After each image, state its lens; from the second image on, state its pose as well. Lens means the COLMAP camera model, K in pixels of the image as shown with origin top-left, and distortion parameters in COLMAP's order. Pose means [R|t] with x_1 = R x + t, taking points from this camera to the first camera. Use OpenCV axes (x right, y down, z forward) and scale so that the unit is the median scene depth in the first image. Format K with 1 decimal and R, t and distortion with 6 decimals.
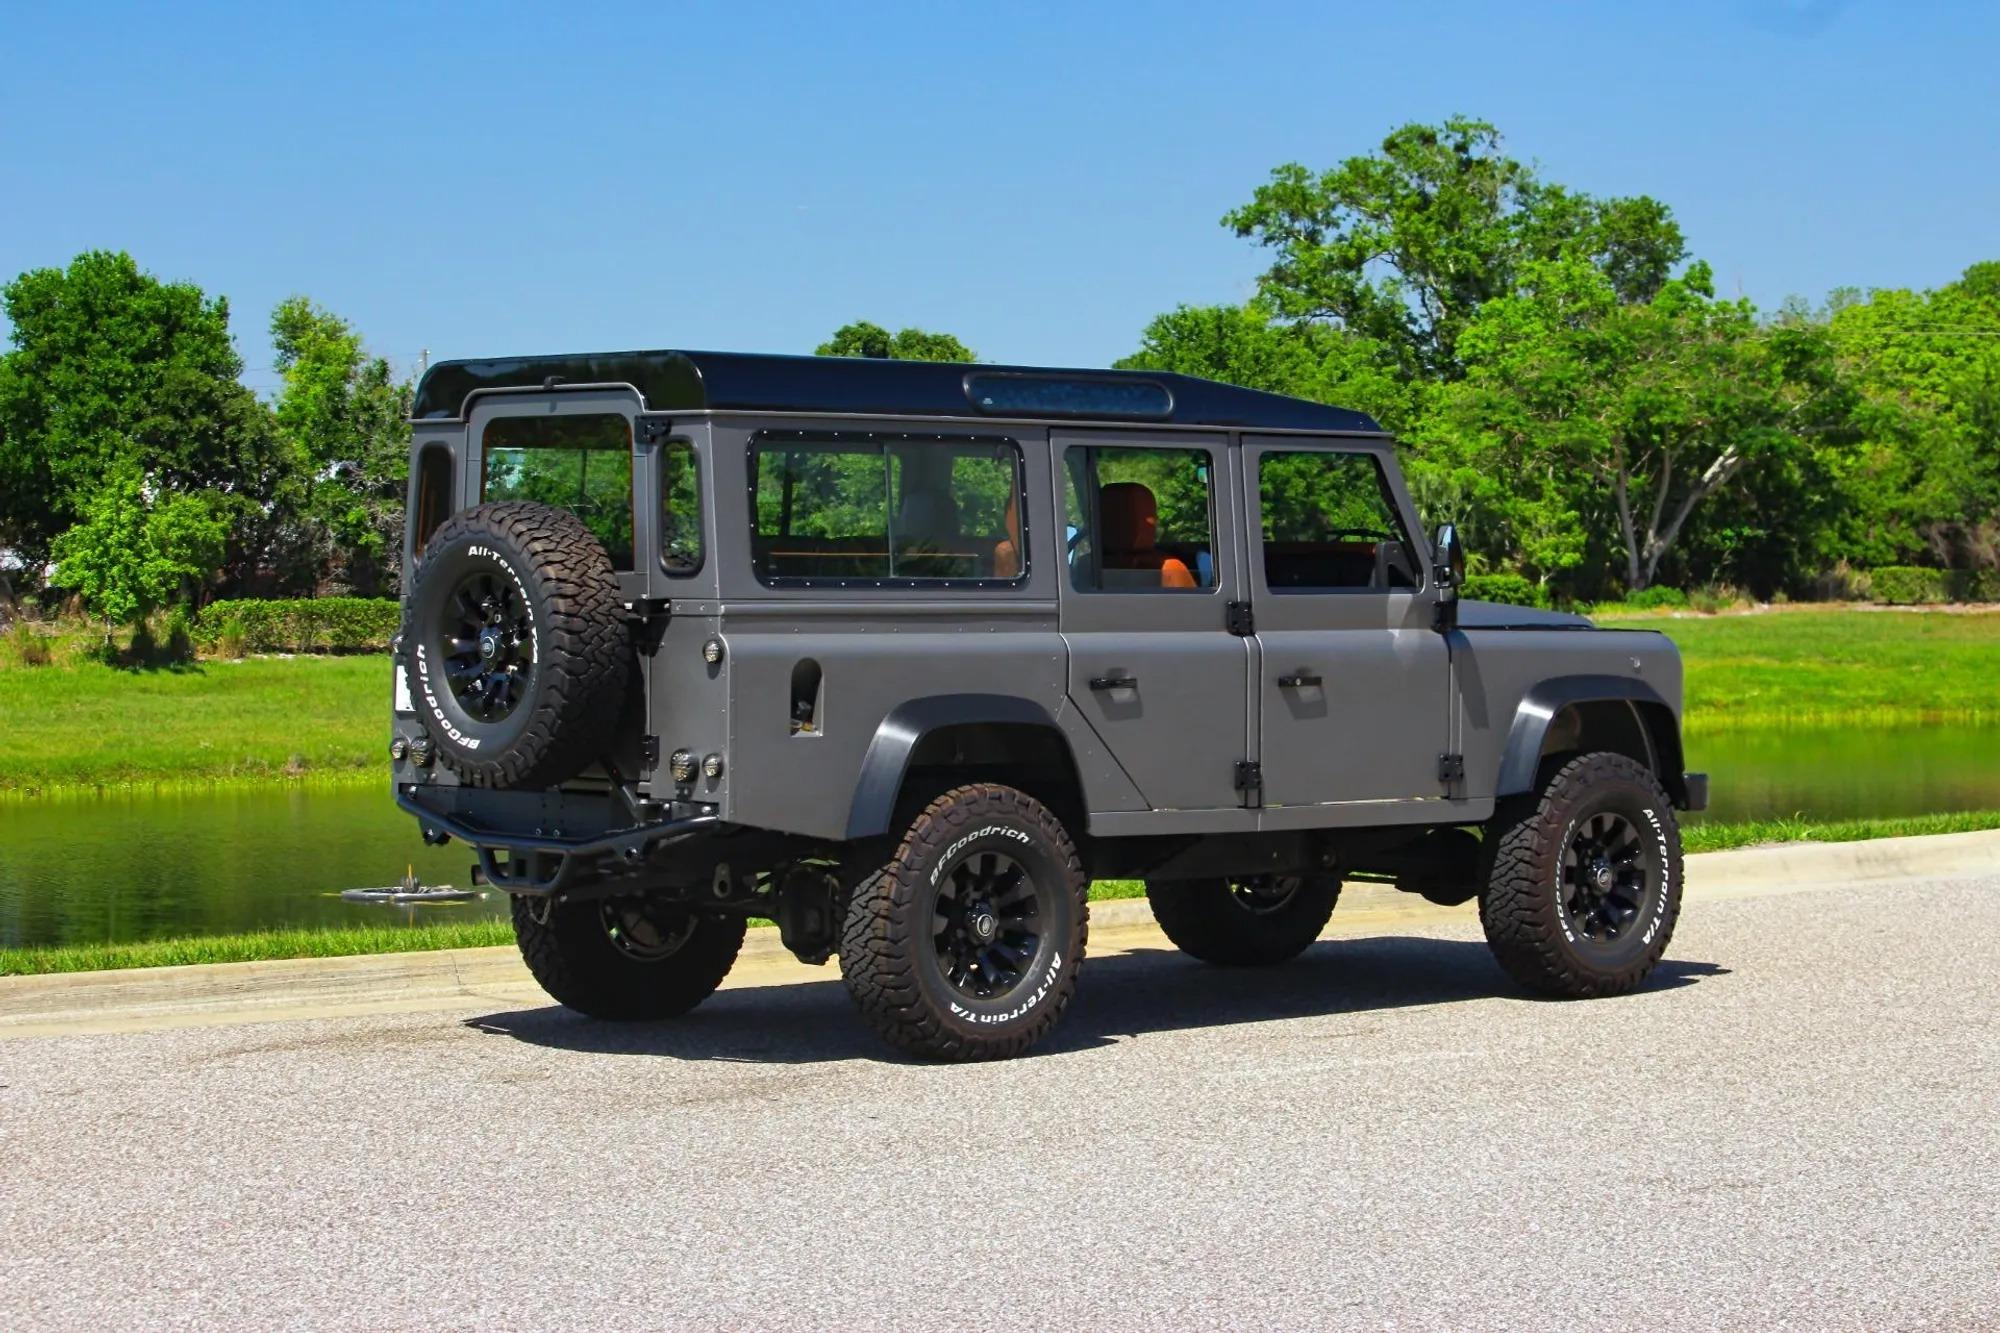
lens RADIAL K [[5090.0, 0, 1085.2], [0, 5090.0, 692.2], [0, 0, 1]] dist [-0.404688, -0.328211]
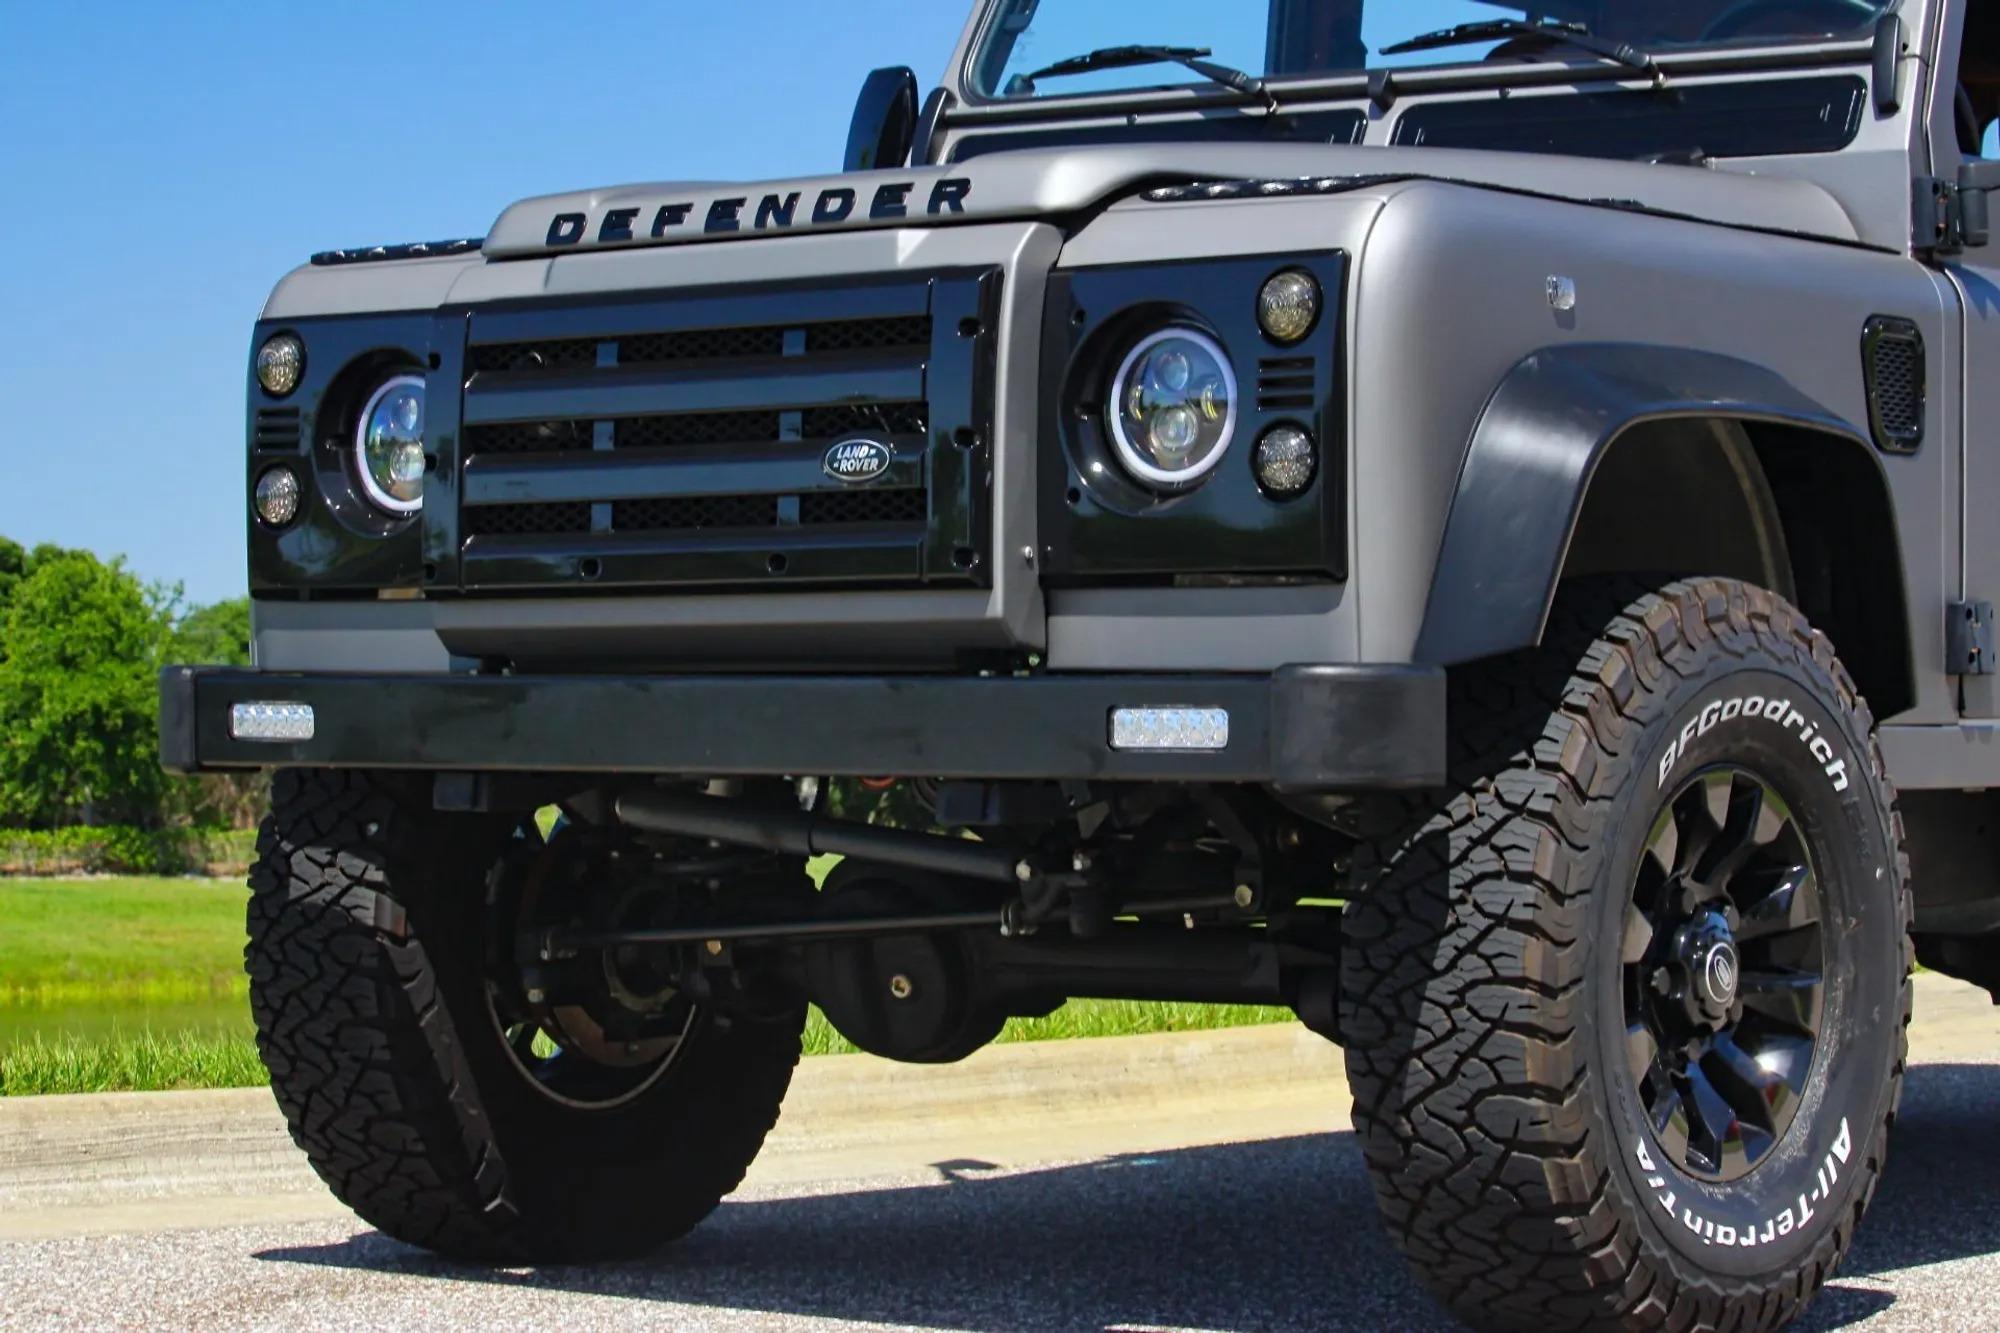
lens RADIAL K [[5087.8, 0, 1024.5], [0, 5087.8, 568.0], [0, 0, 1]] dist [-0.398457, -0.269873]
pose [[0.984542, 0.010697, 0.174822, -0.025990], [0.002849, 0.997023, -0.077049, 0.006669], [-0.175125, 0.076356, 0.981581, 0.089346]]
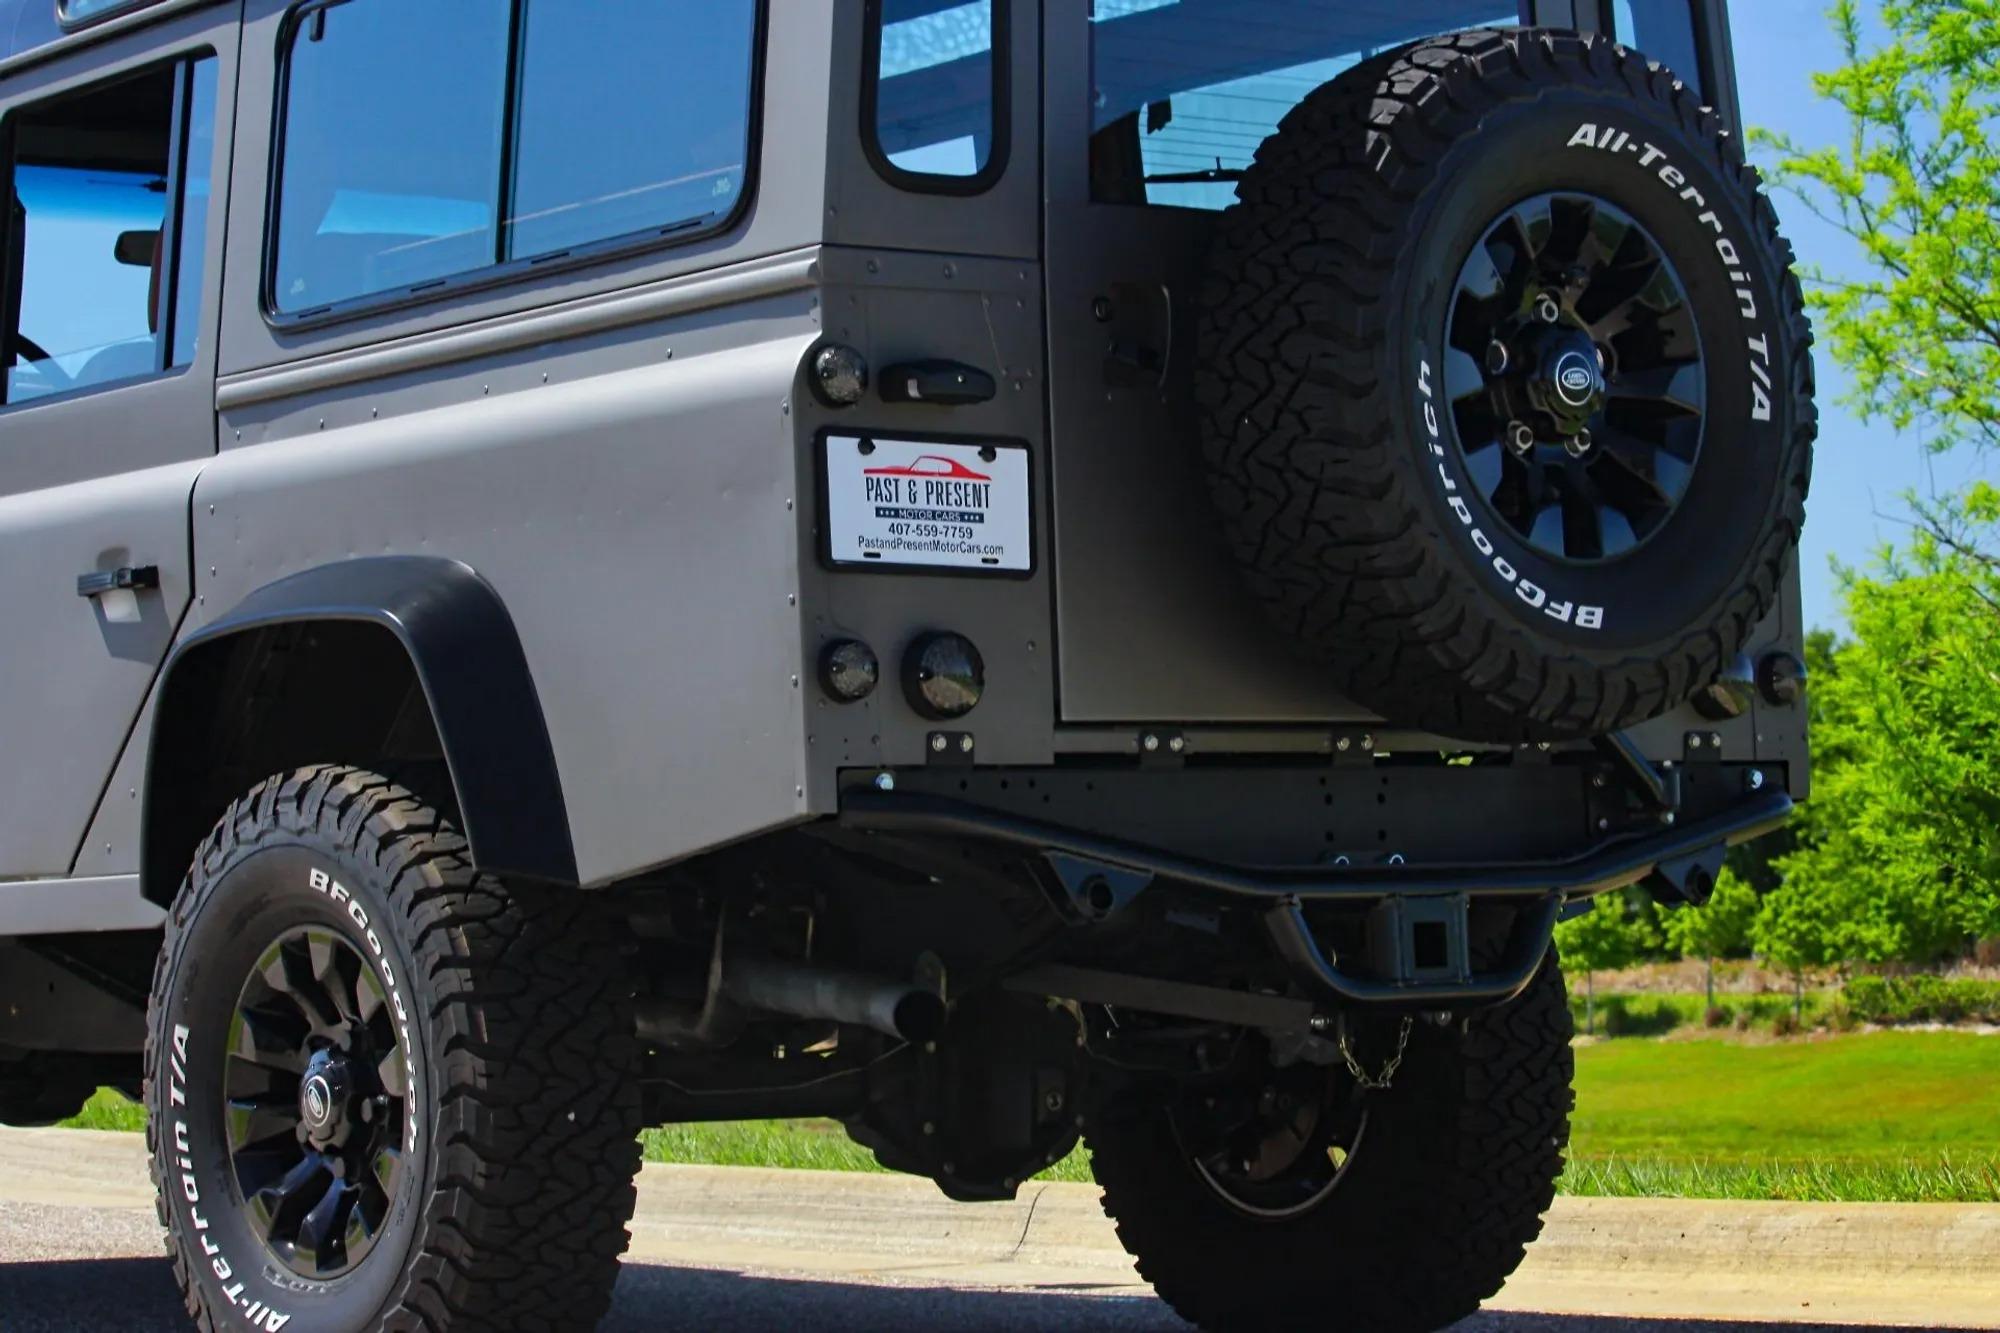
lens RADIAL K [[5092.7, 0, 1012.7], [0, 5092.7, 610.4], [0, 0, 1]] dist [-0.402795, -0.167015]
pose [[-0.058076, -0.066212, -0.996114, 0.069462], [-0.019082, 0.997689, -0.065204, 0.004172], [0.998130, 0.015222, -0.059205, 0.168428]]
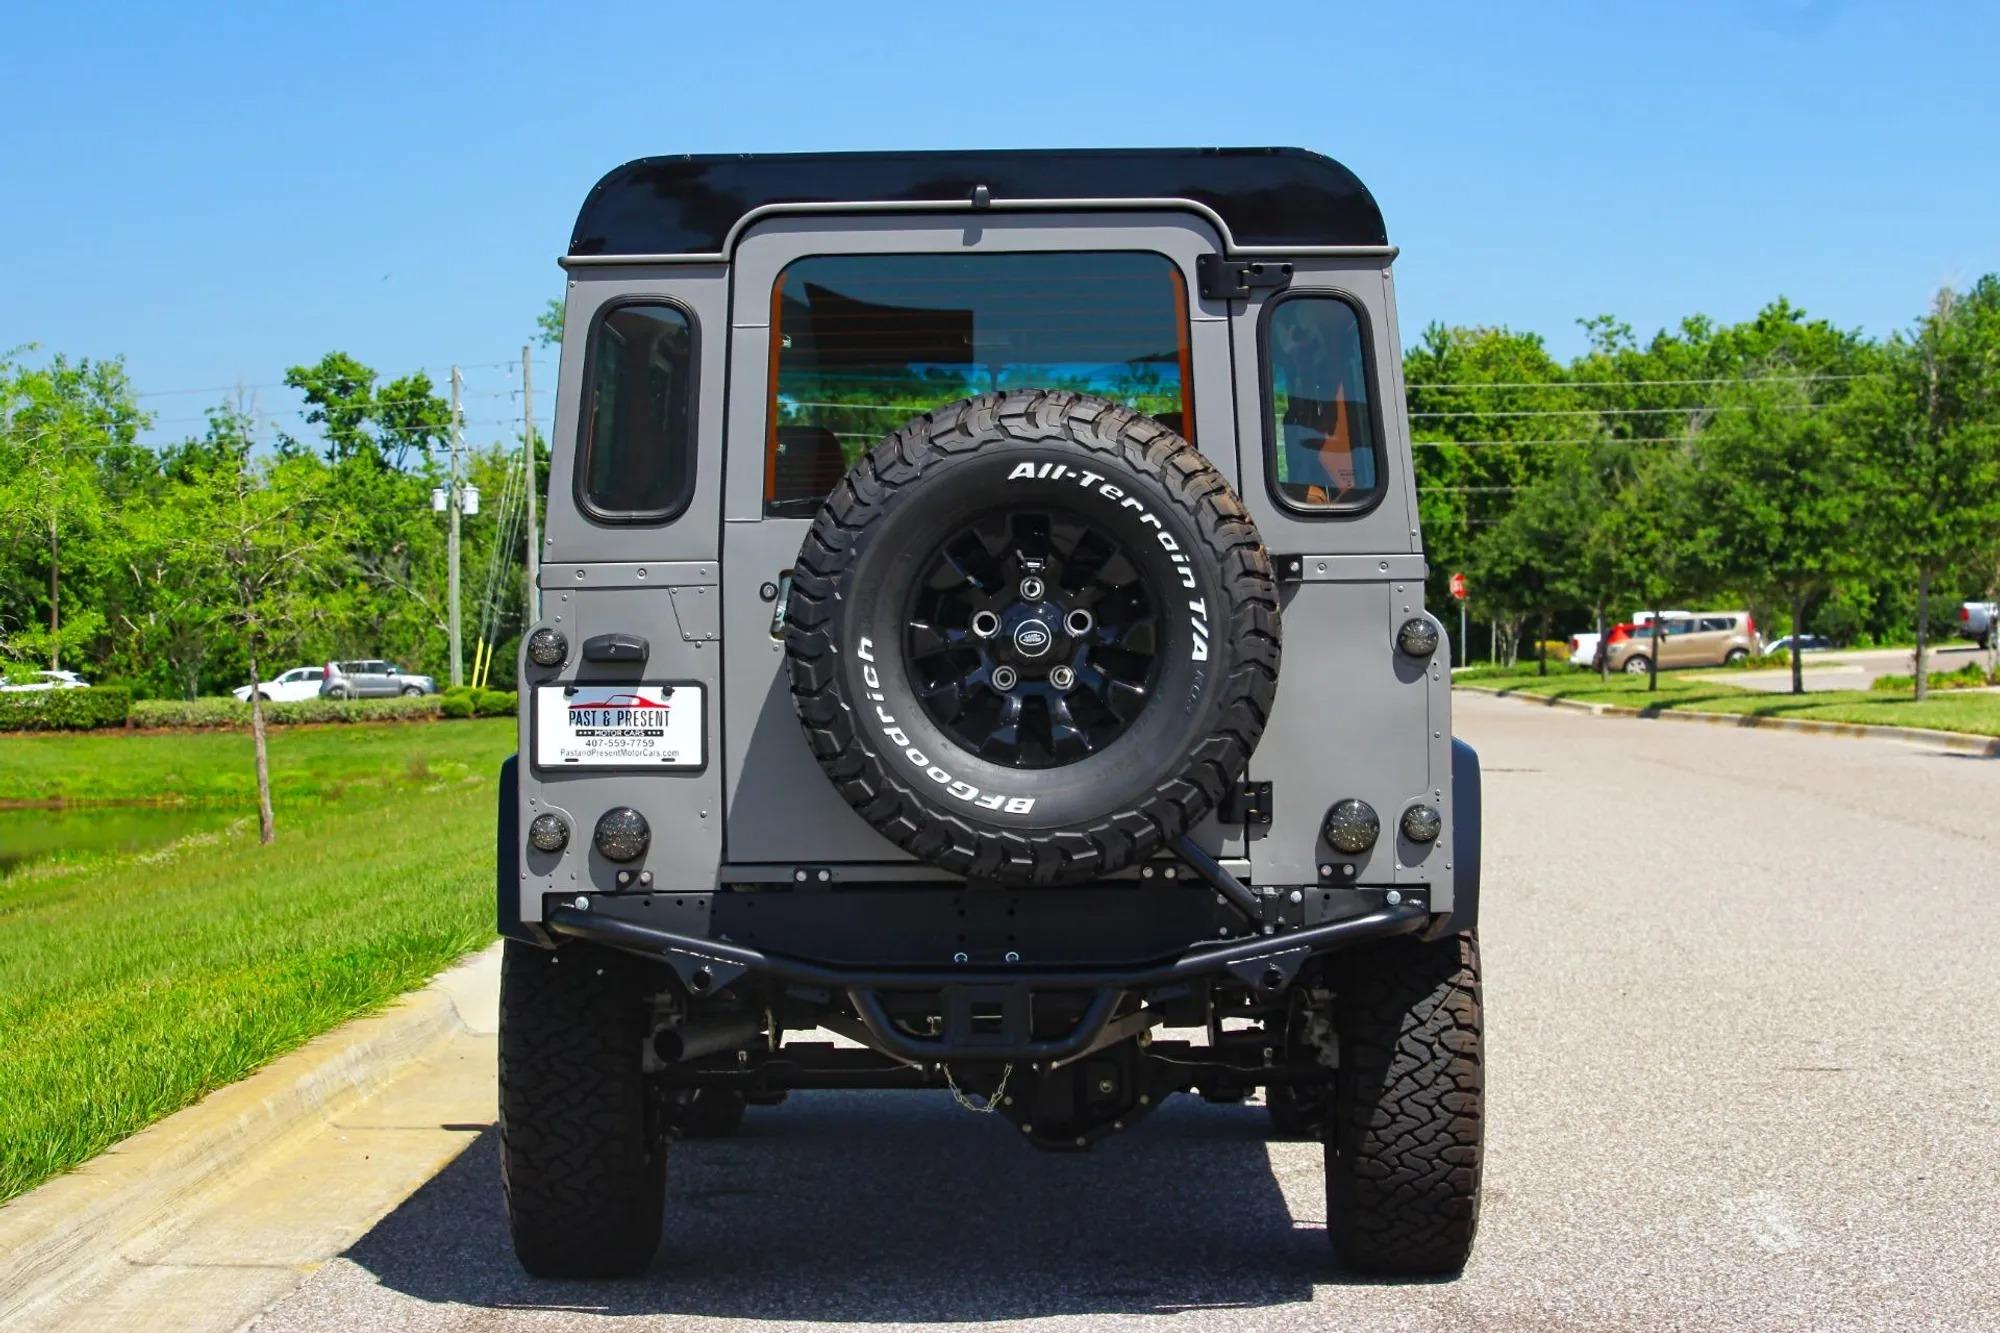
lens RADIAL K [[5087.8, 0, 1024.5], [0, 5087.8, 568.0], [0, 0, 1]] dist [-0.398457, -0.269873]
pose [[0.692214, 0.006194, 0.721666, -0.076670], [0.033324, 0.998622, -0.040535, 0.000954], [-0.720923, 0.052108, 0.691054, 0.084780]]
